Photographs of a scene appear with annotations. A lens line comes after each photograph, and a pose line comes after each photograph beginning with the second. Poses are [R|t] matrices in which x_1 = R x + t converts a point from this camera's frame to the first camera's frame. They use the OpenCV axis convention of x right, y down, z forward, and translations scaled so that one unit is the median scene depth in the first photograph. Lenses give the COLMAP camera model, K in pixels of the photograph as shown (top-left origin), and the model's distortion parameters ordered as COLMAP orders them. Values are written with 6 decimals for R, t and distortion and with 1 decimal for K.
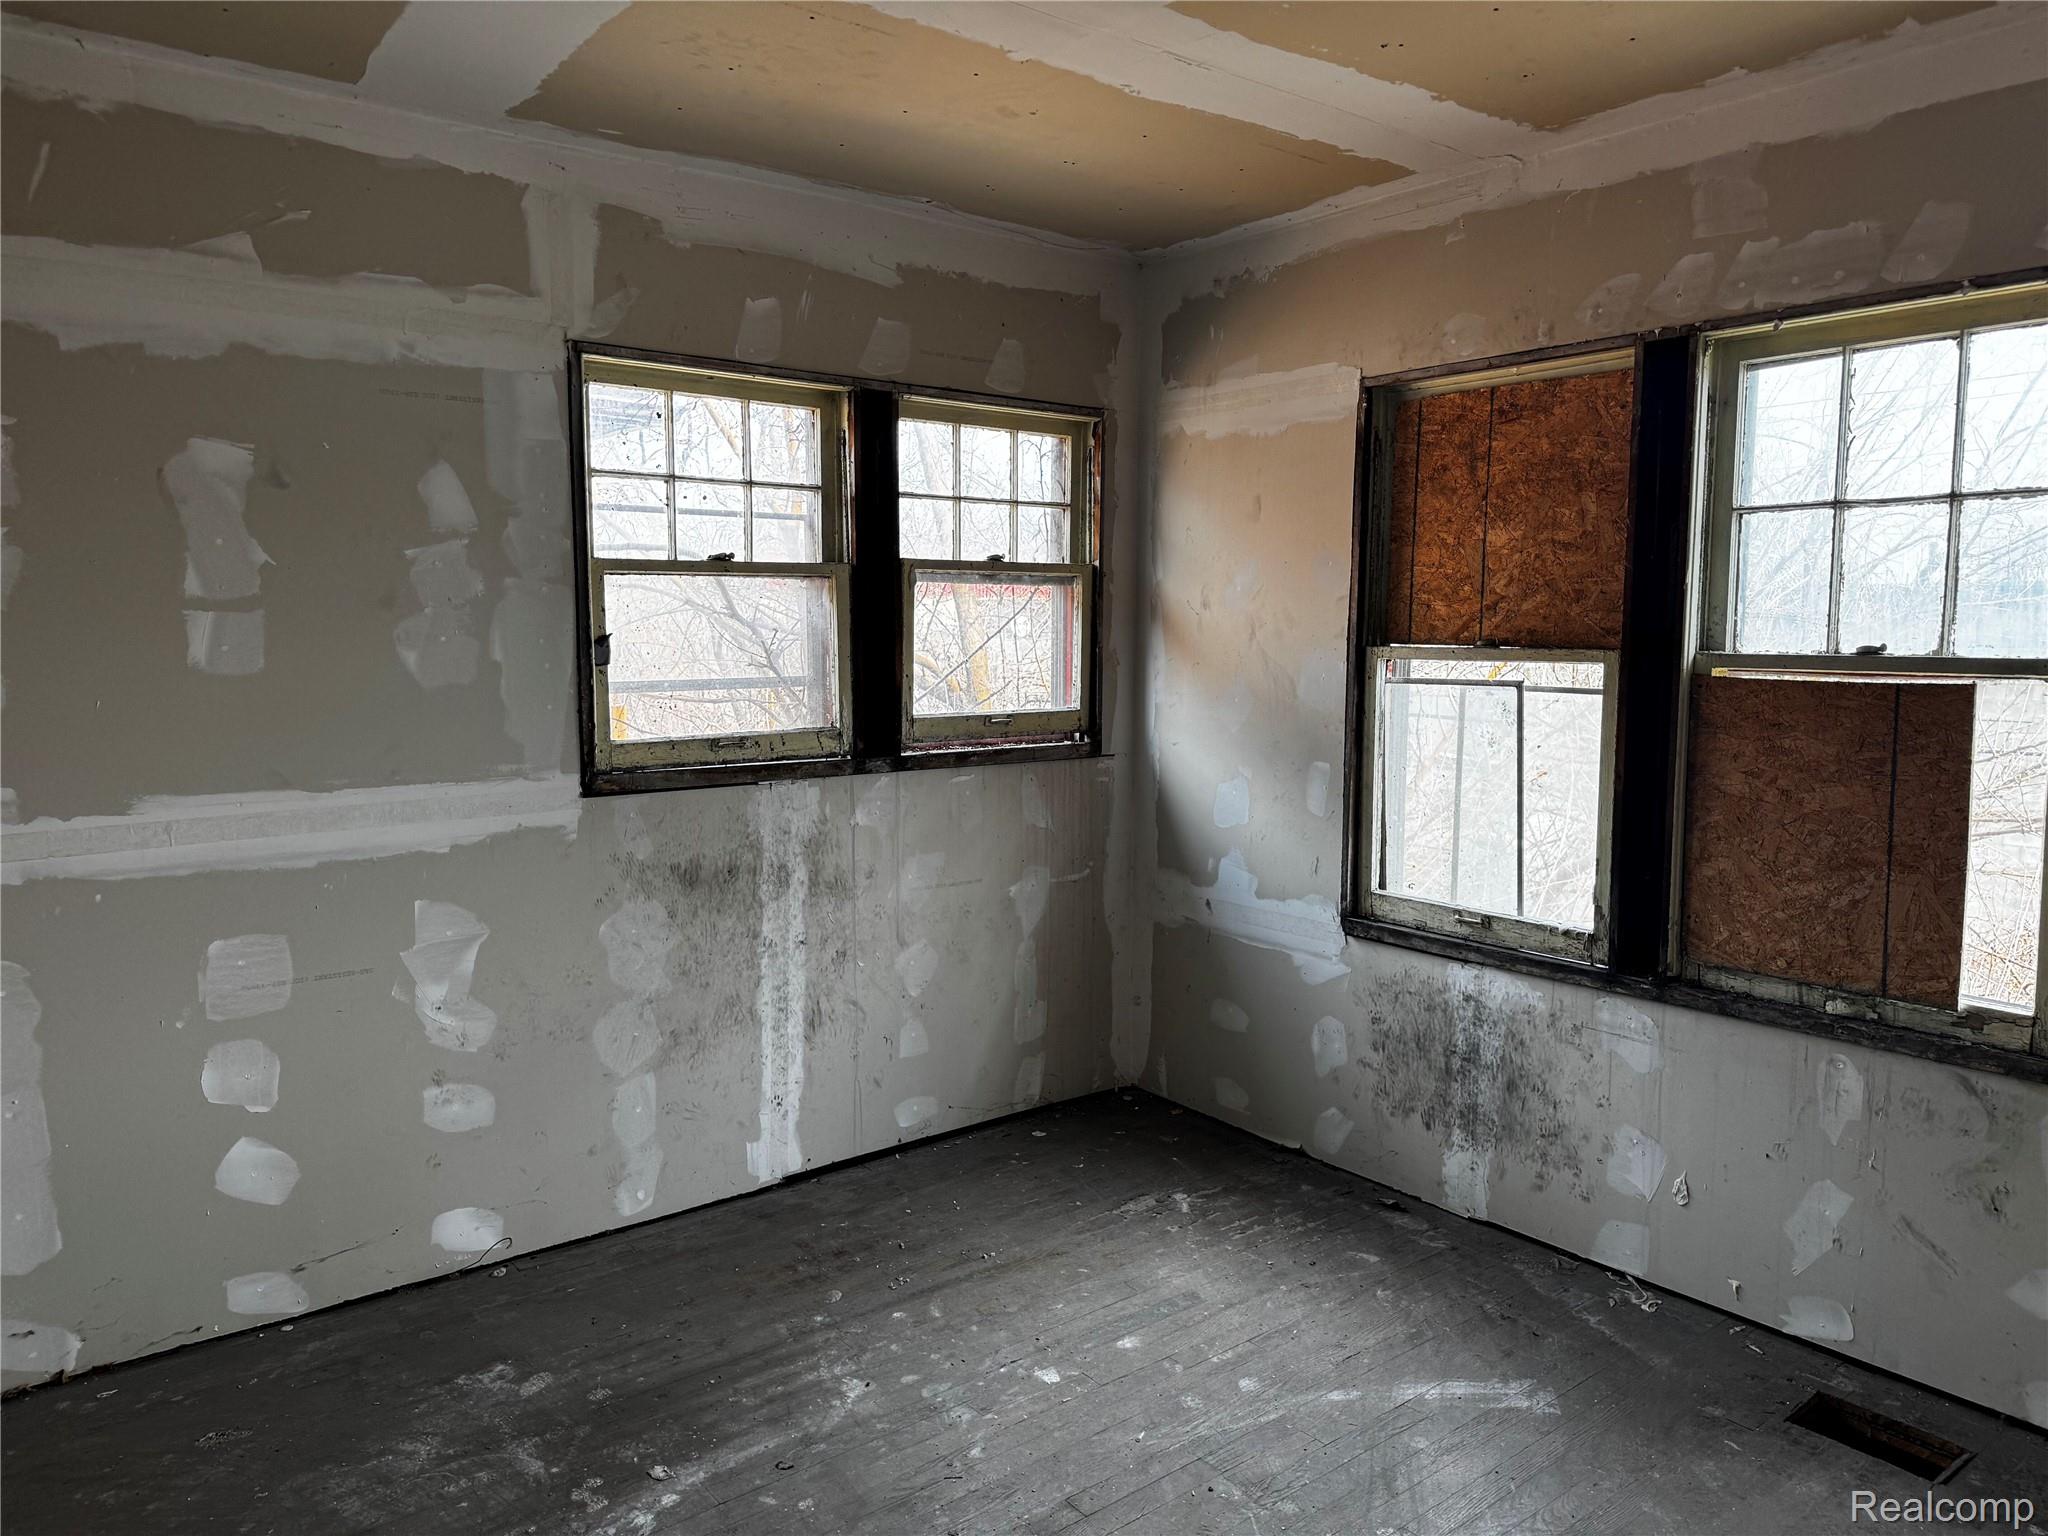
lens RADIAL K [[1426.6, 0, 1024.0], [0, 1426.6, 768.0], [0, 0, 1]] dist [0.109601, -0.137640]
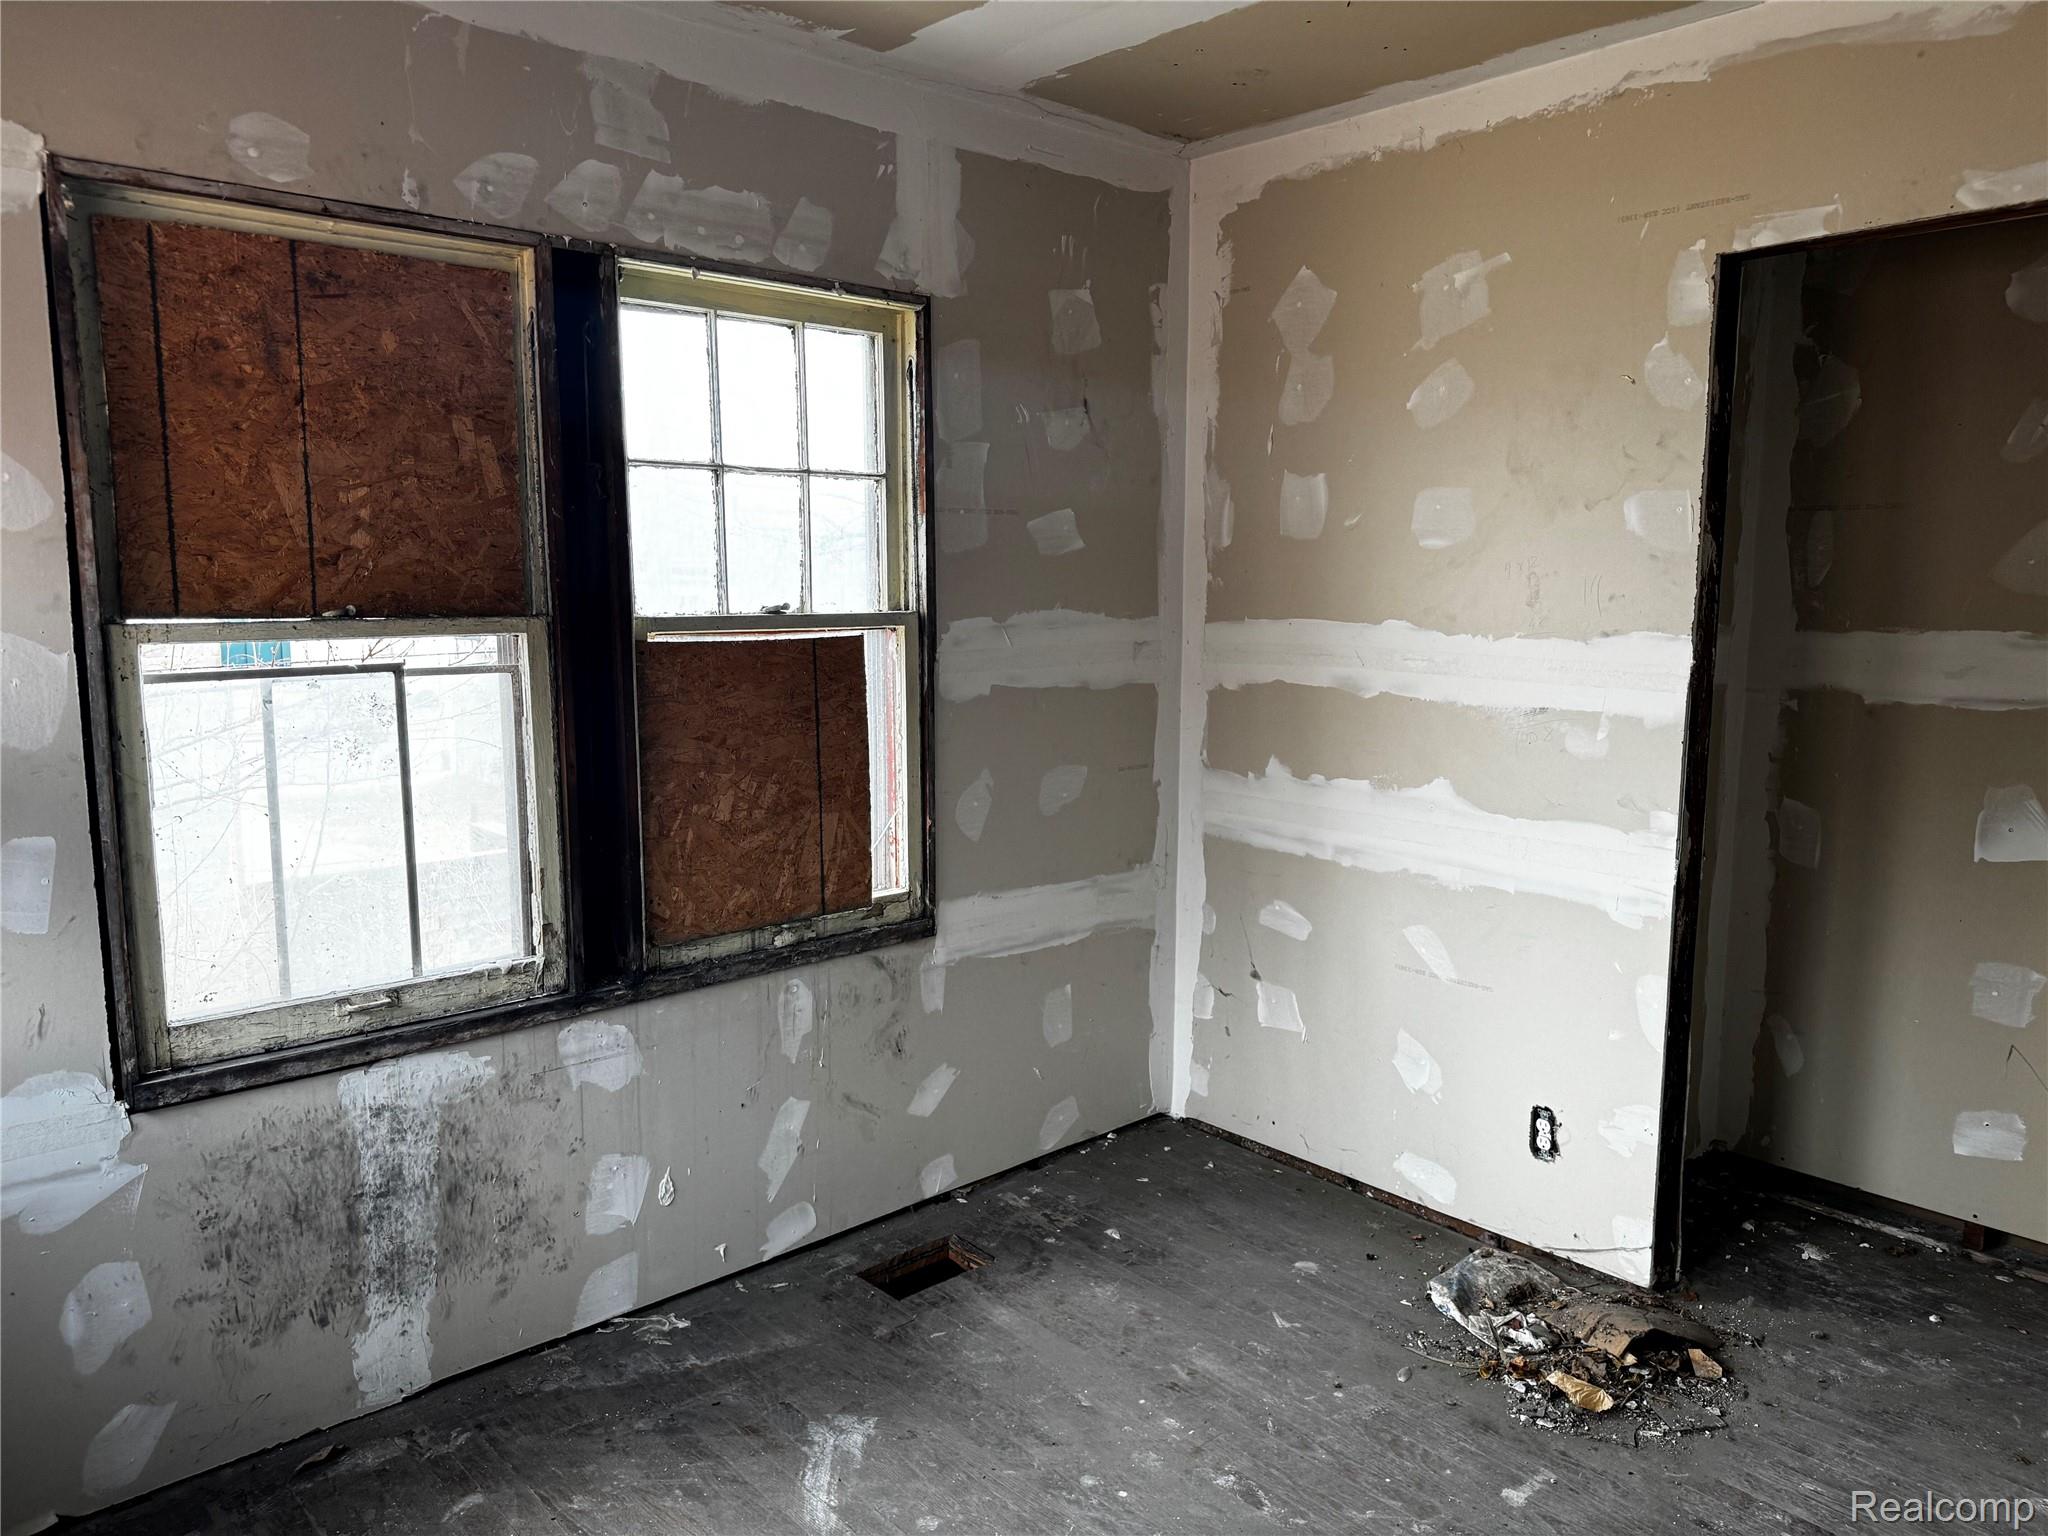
lens RADIAL K [[1432.7, 0, 1028.9], [0, 1432.7, 774.1], [0, 0, 1]] dist [0.136422, -0.201395]
pose [[-0.056144, -0.142209, 0.988243, -0.445058], [0.103572, 0.983635, 0.147430, -0.086406], [-0.993036, 0.110632, -0.040497, 0.761814]]
